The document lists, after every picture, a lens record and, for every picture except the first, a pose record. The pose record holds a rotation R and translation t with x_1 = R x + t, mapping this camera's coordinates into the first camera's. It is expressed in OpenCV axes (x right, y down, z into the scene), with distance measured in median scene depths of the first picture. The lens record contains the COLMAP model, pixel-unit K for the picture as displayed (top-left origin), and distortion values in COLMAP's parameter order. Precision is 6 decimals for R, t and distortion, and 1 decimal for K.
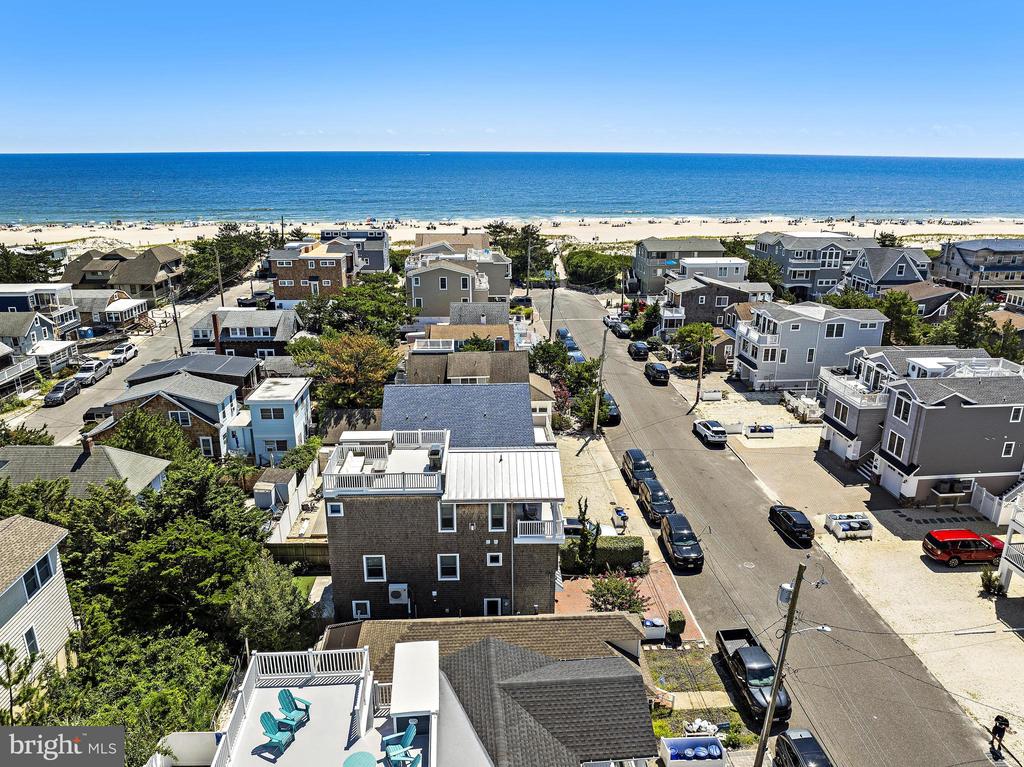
lens RADIAL K [[722.6, 0, 512.0], [0, 722.6, 383.5], [0, 0, 1]] dist [-0.035576, -0.002946]
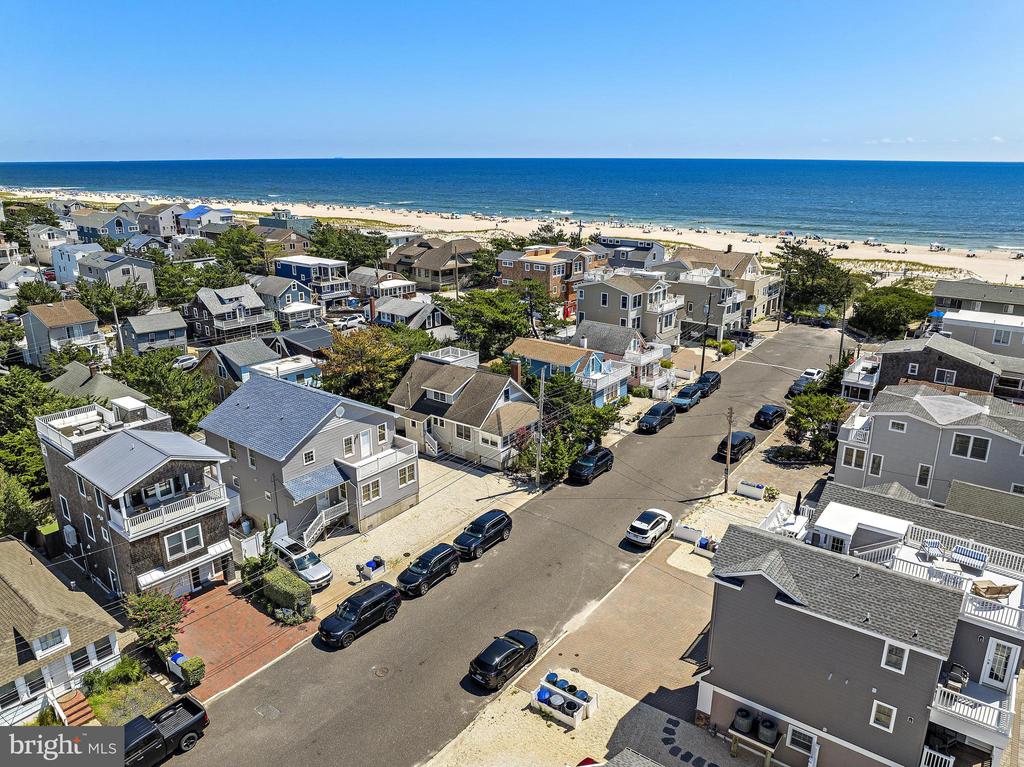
lens RADIAL K [[722.6, 0, 512.0], [0, 722.6, 383.5], [0, 0, 1]] dist [-0.035576, -0.002946]
pose [[0.739512, 0.197804, -0.643425, 0.522358], [-0.203762, 0.976787, 0.066095, -0.084414], [0.641563, 0.082227, 0.762651, 0.268129]]
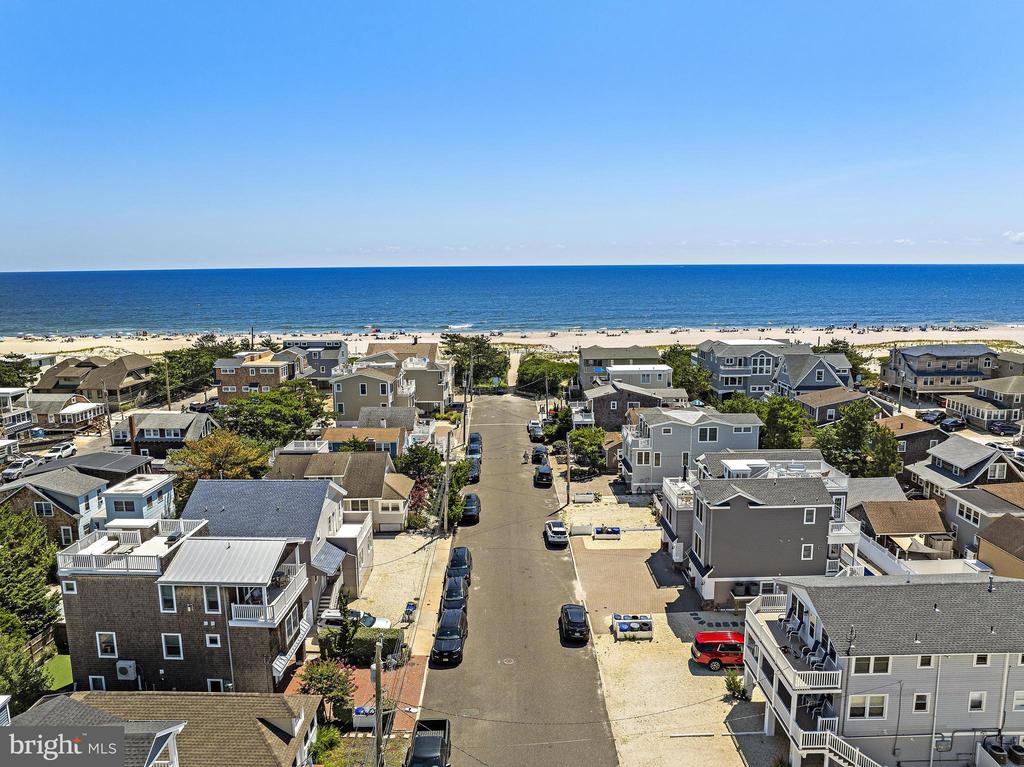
lens RADIAL K [[722.6, 0, 512.0], [0, 722.6, 383.5], [0, 0, 1]] dist [-0.035576, -0.002946]
pose [[0.997192, -0.000141, -0.074891, 0.241529], [-0.011035, 0.988806, -0.148795, 0.009235], [0.074074, 0.149204, 0.986028, -0.034507]]
